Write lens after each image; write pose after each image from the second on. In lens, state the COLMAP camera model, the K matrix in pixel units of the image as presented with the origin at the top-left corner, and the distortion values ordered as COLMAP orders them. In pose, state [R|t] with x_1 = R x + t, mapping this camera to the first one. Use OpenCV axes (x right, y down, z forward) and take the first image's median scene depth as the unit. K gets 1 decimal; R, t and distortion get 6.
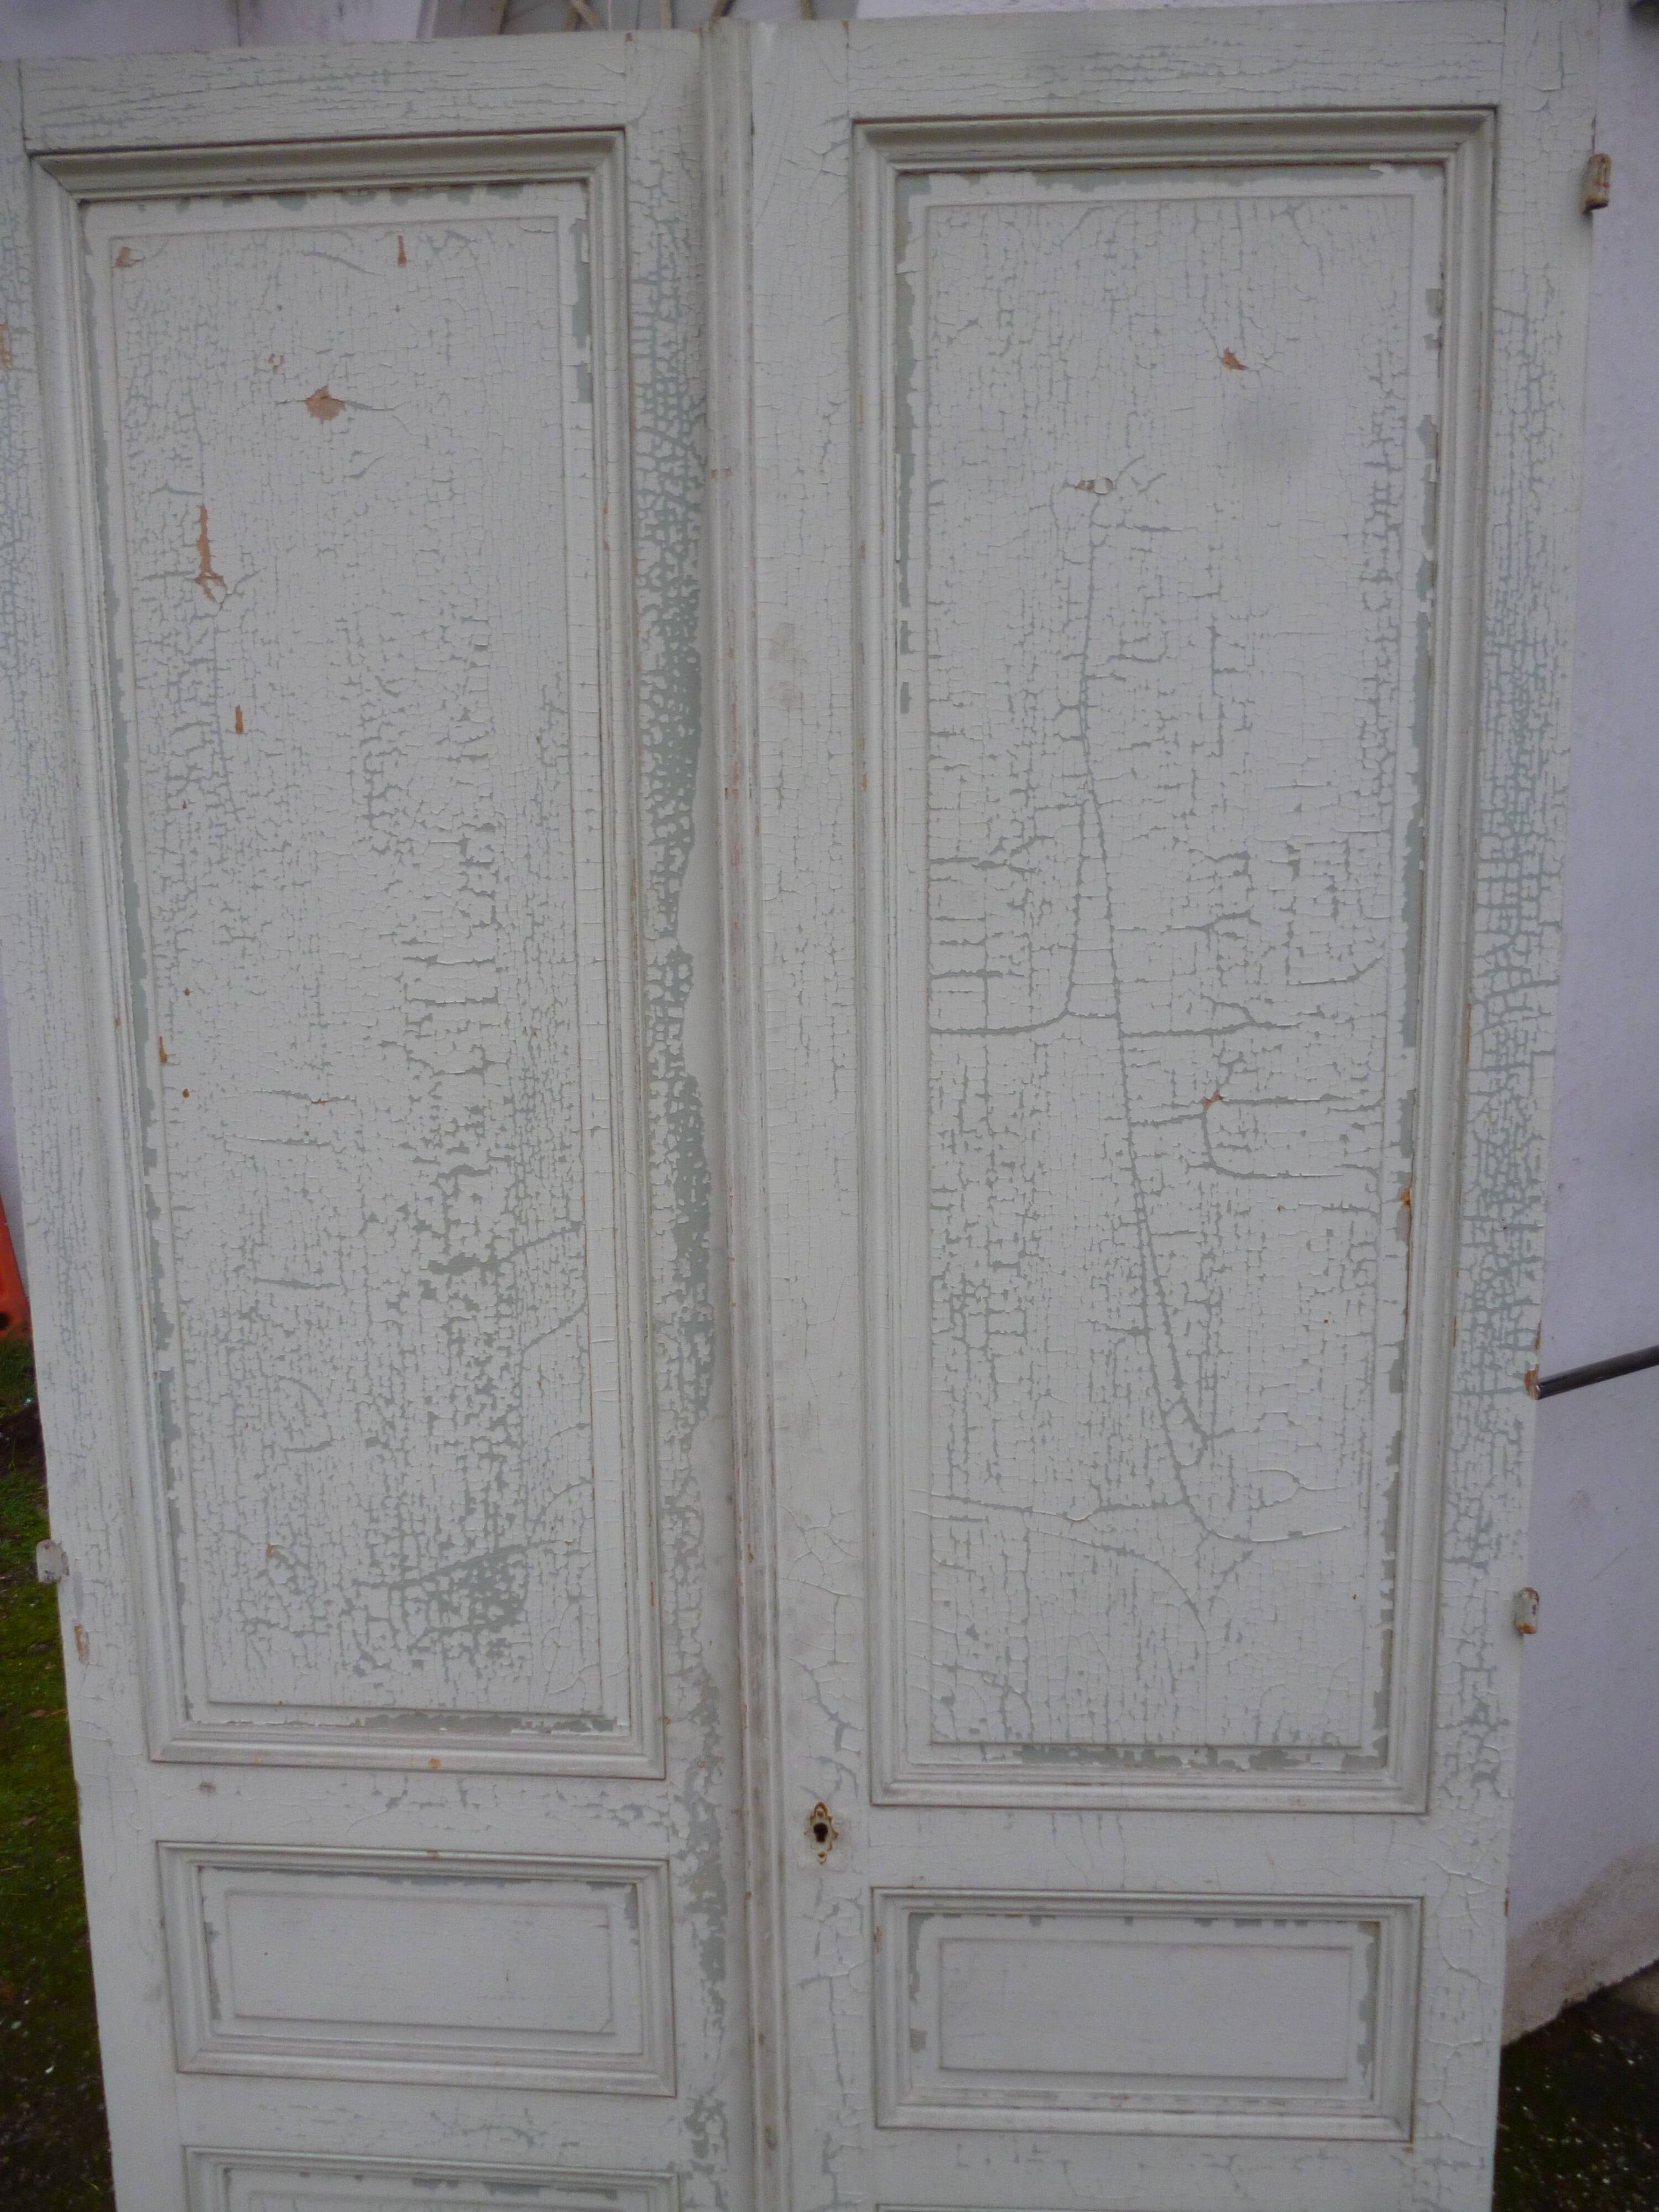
lens RADIAL K [[1811.5, 0, 818.8], [0, 1811.5, 1095.6], [0, 0, 1]] dist [-0.033671, 0.027304]
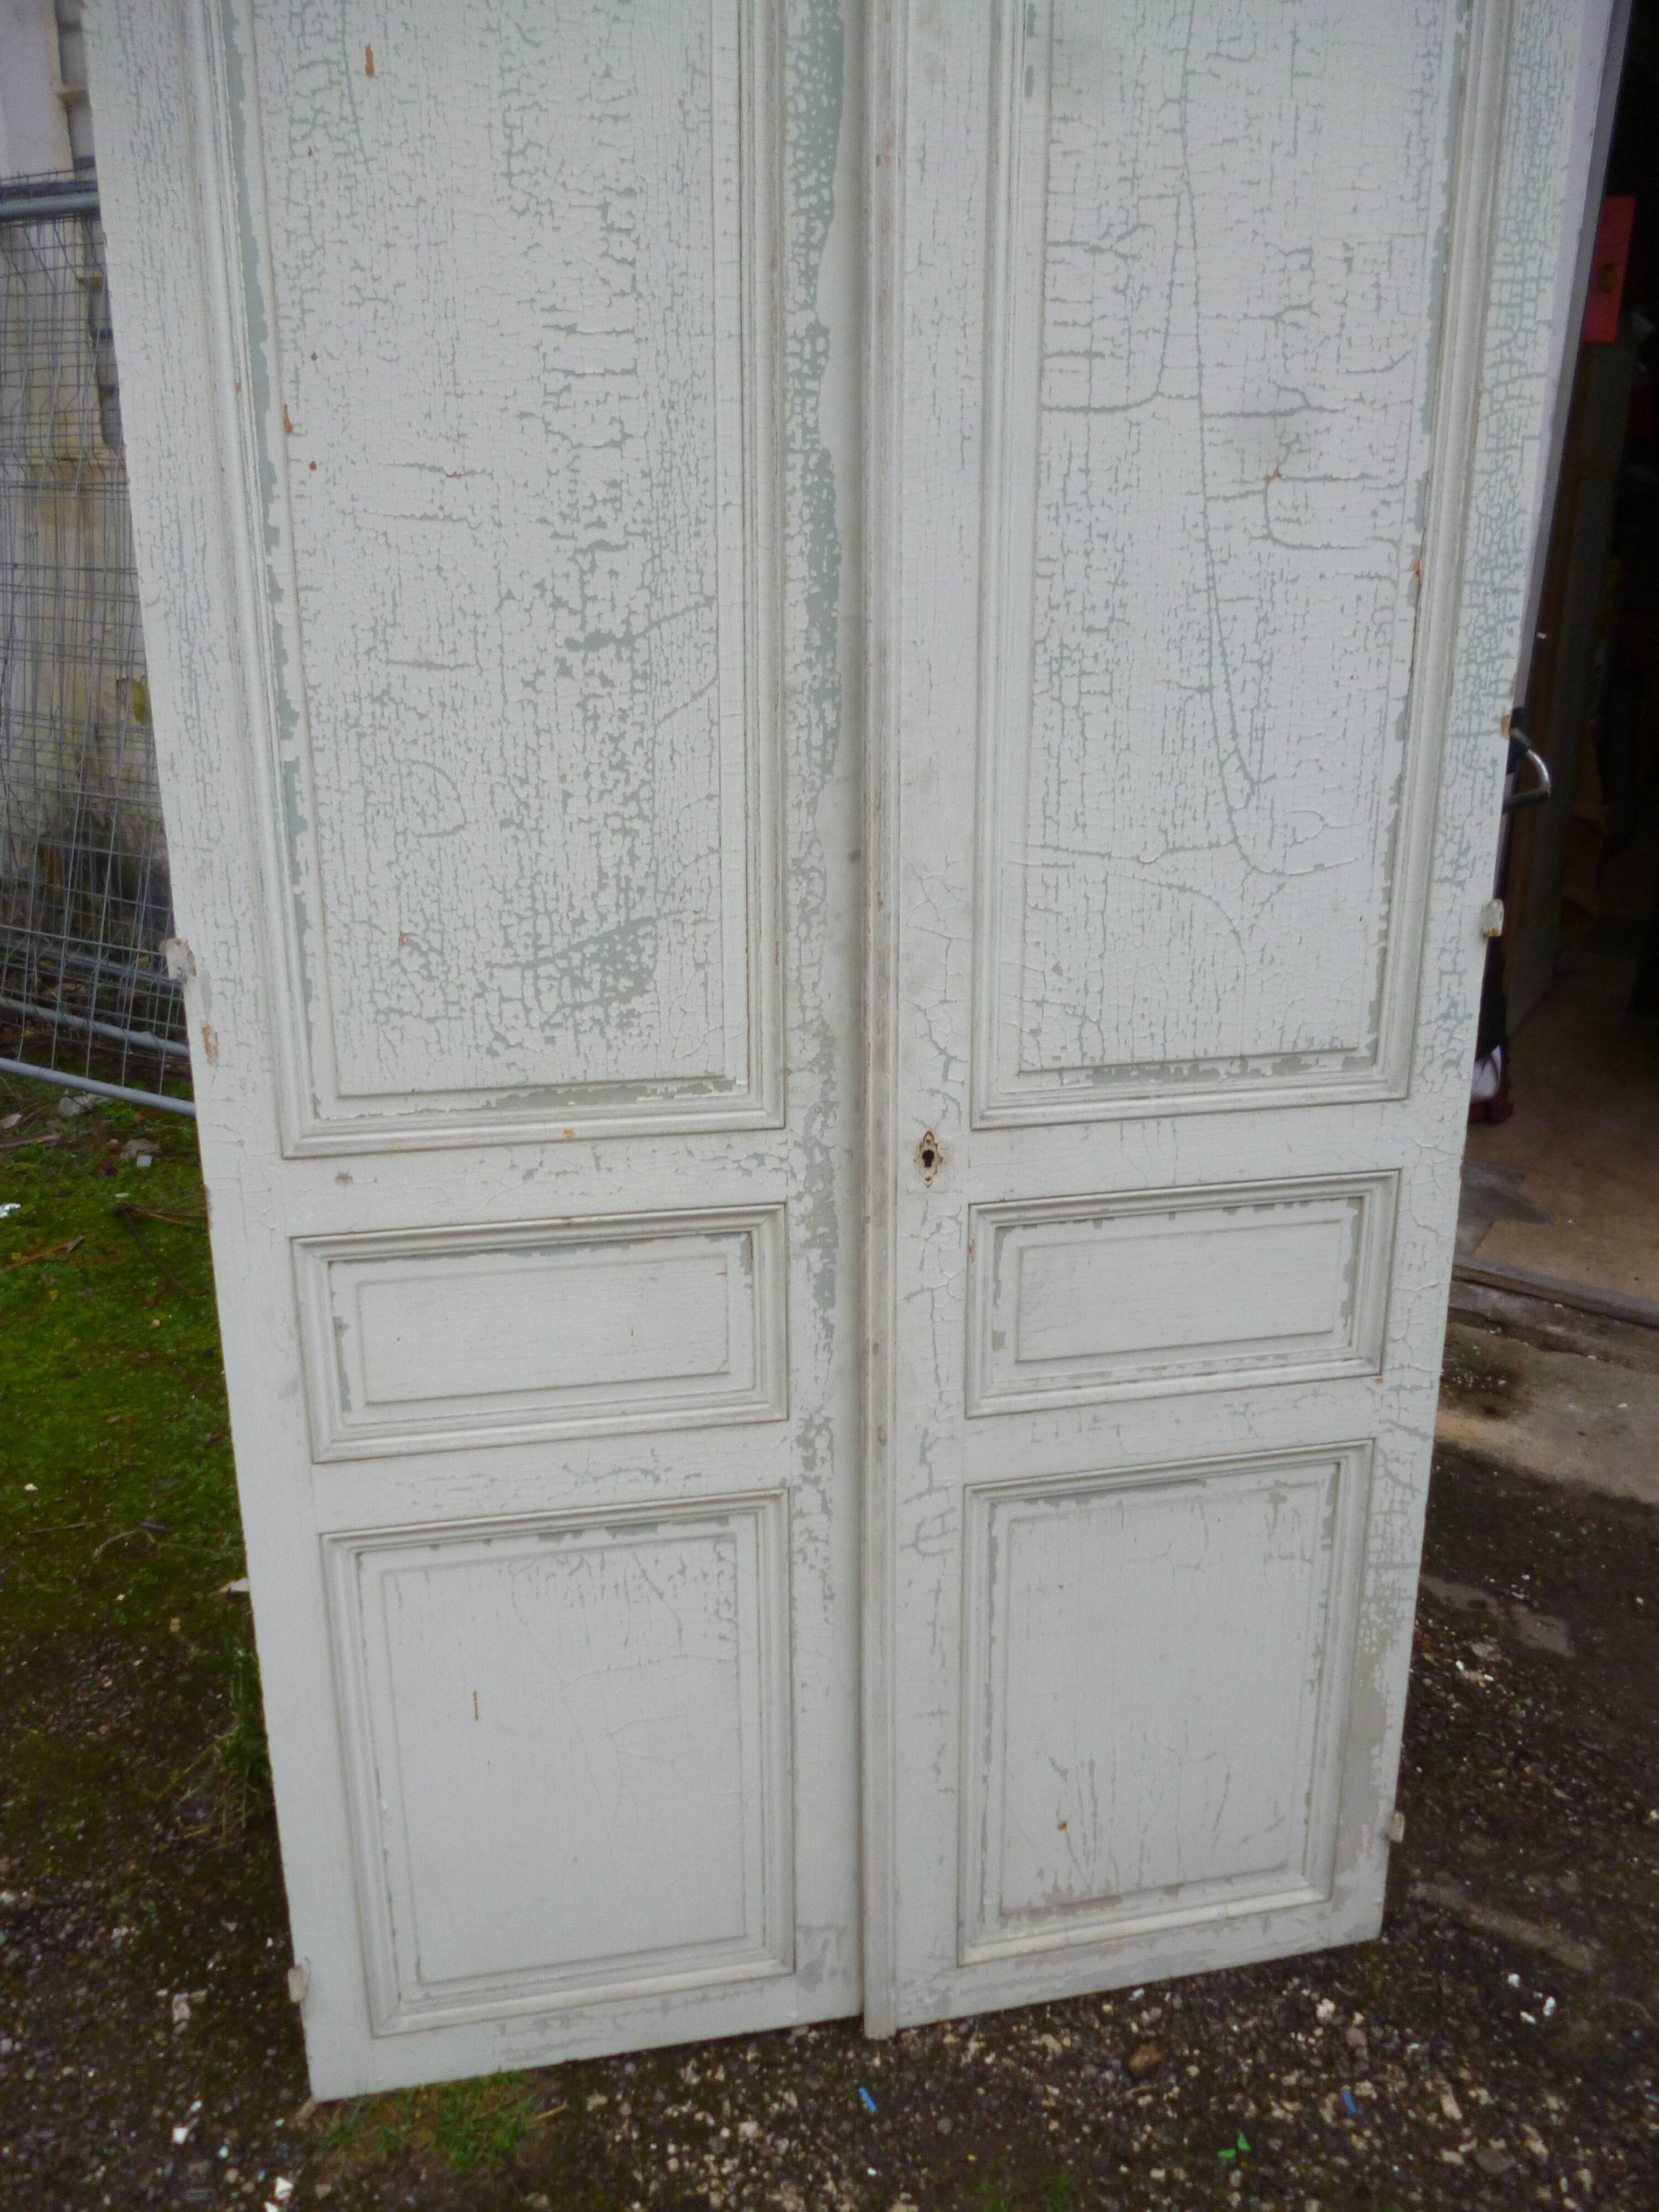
lens RADIAL K [[1887.9, 0, 824.9], [0, 1887.9, 1109.1], [0, 0, 1]] dist [-0.029339, 0.016570]
pose [[0.959487, -0.066504, 0.273791, -0.391332], [0.027767, 0.989333, 0.143002, 0.211099], [-0.280380, -0.129606, 0.951099, -0.106997]]
